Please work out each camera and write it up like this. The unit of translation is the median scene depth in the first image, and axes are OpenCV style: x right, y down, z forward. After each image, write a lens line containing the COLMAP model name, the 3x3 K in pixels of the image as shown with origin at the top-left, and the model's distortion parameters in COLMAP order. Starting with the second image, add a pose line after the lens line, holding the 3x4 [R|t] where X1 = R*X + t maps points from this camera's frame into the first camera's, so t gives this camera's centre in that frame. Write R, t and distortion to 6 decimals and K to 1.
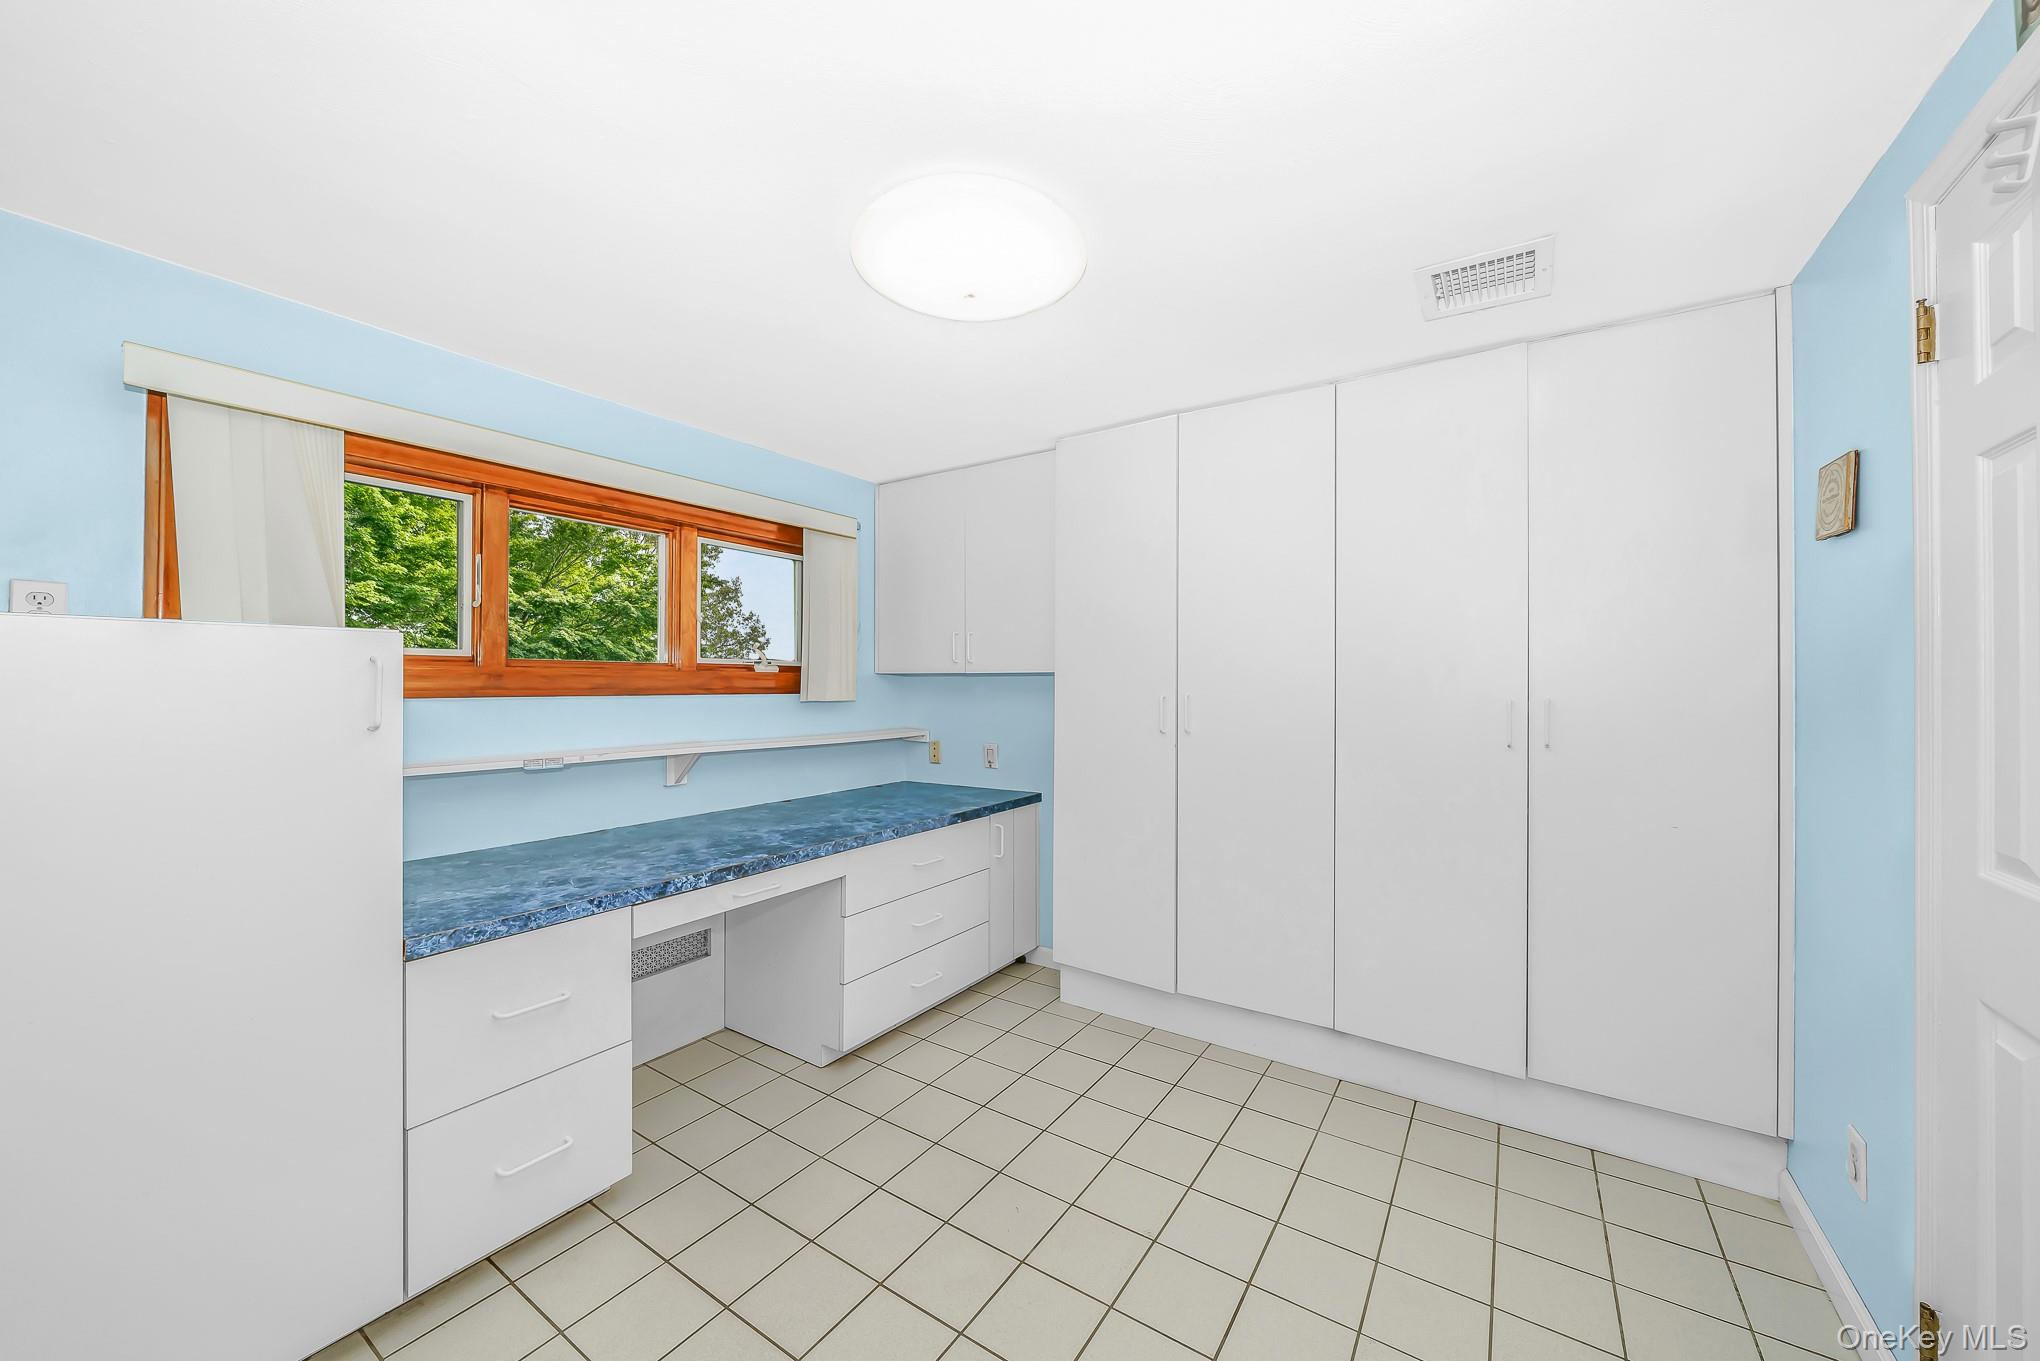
lens RADIAL K [[752.0, 0, 1020.5], [0, 752.0, 683.6], [0, 0, 1]] dist [-0.015480, -0.000062]
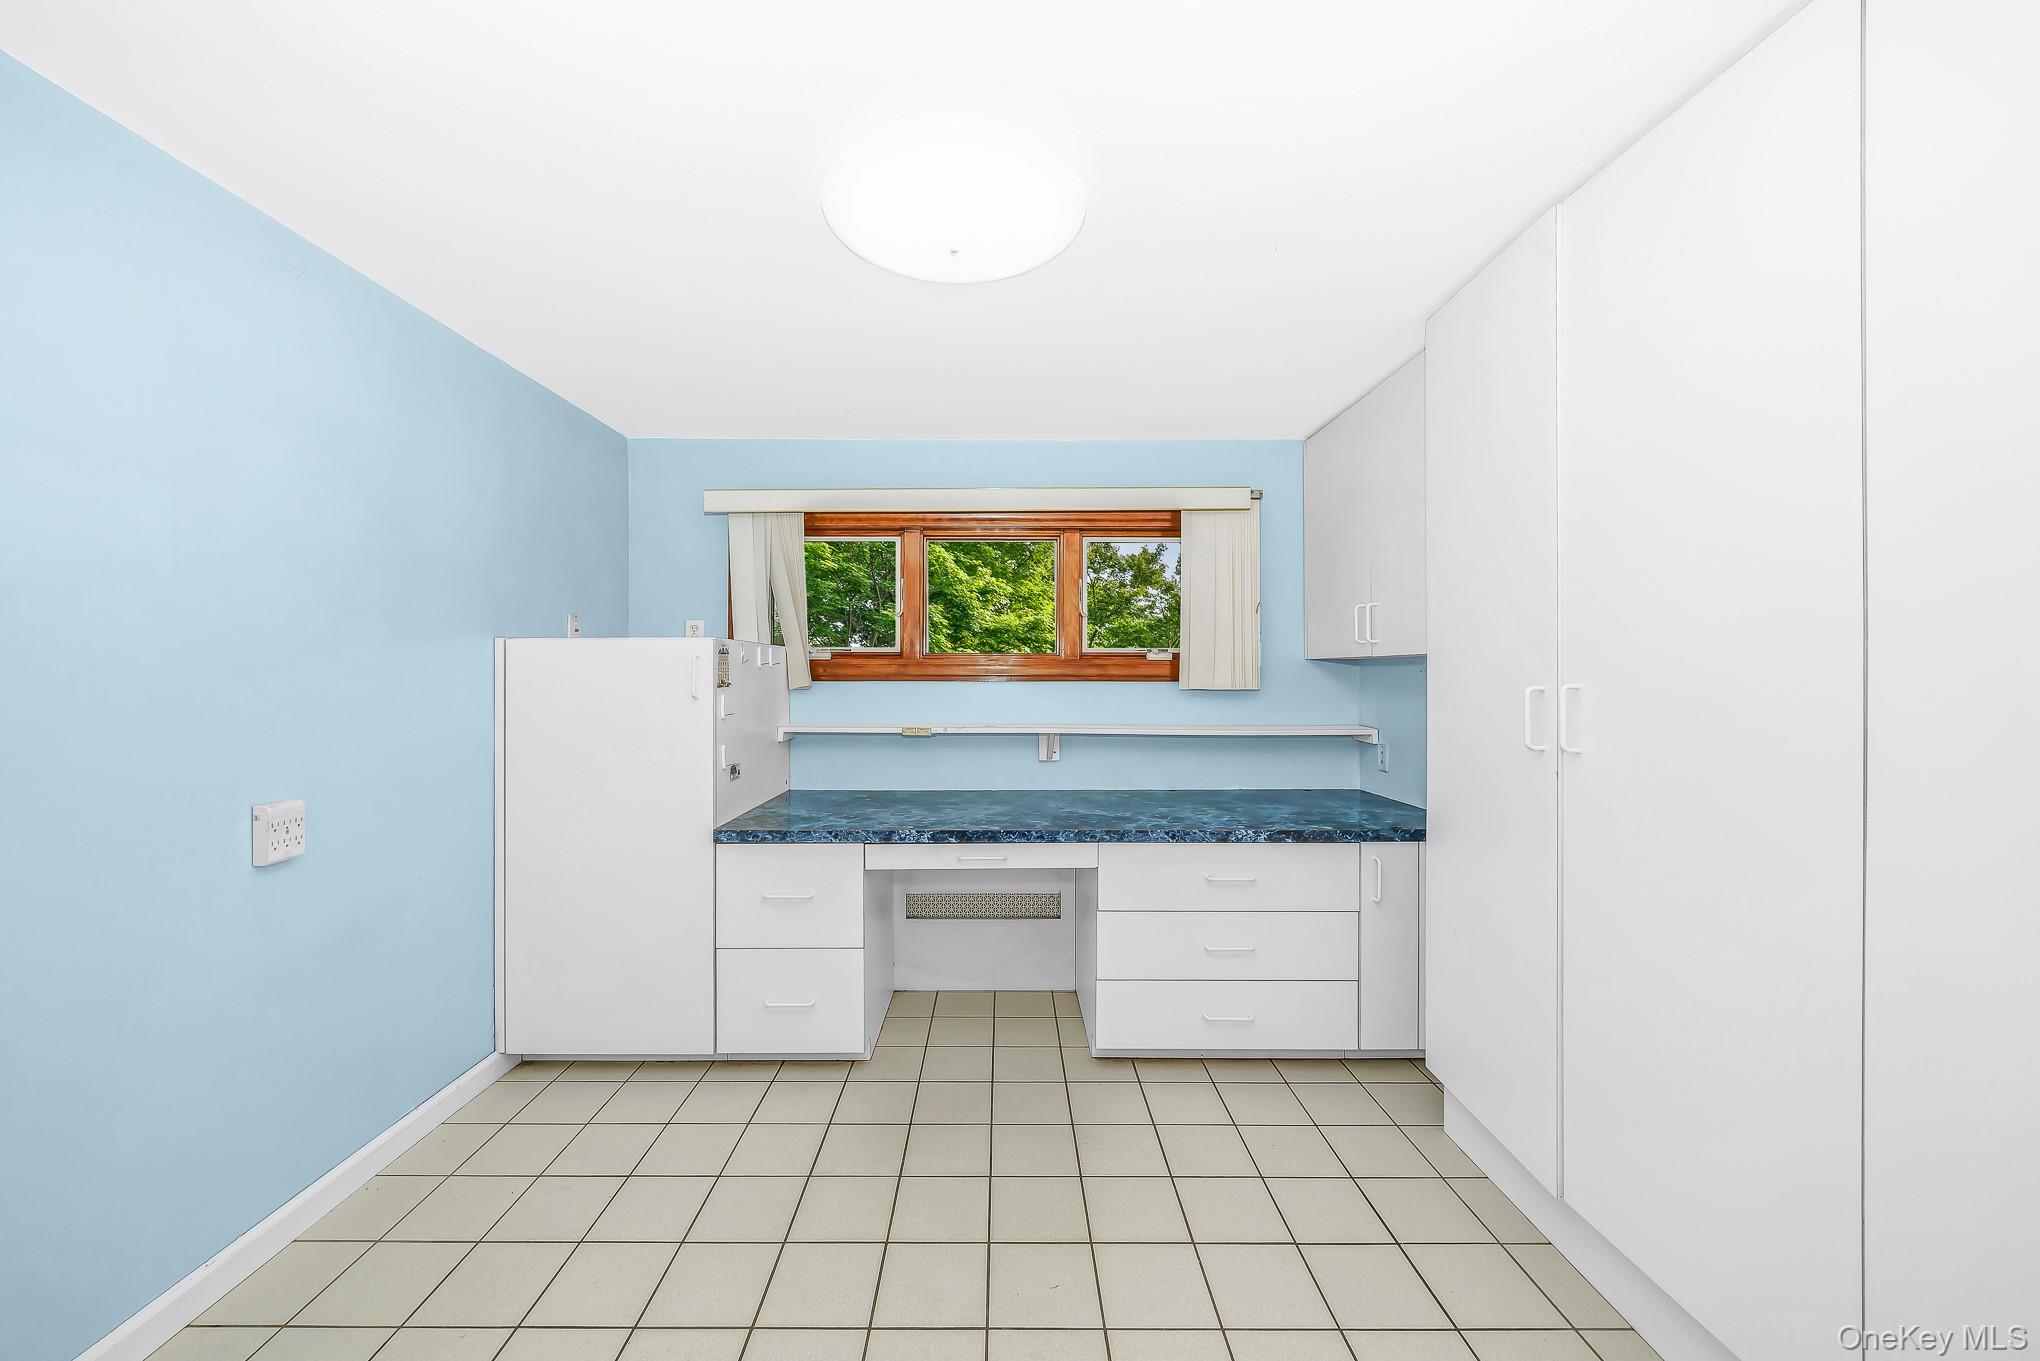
lens RADIAL K [[749.7, 0, 1021.1], [0, 749.7, 677.8], [0, 0, 1]] dist [-0.002483, -0.000324]
pose [[0.558778, 0.005783, -0.829297, 0.492003], [-0.001282, 0.999981, 0.006109, 0.003224], [0.829316, -0.002350, 0.558774, 0.357112]]
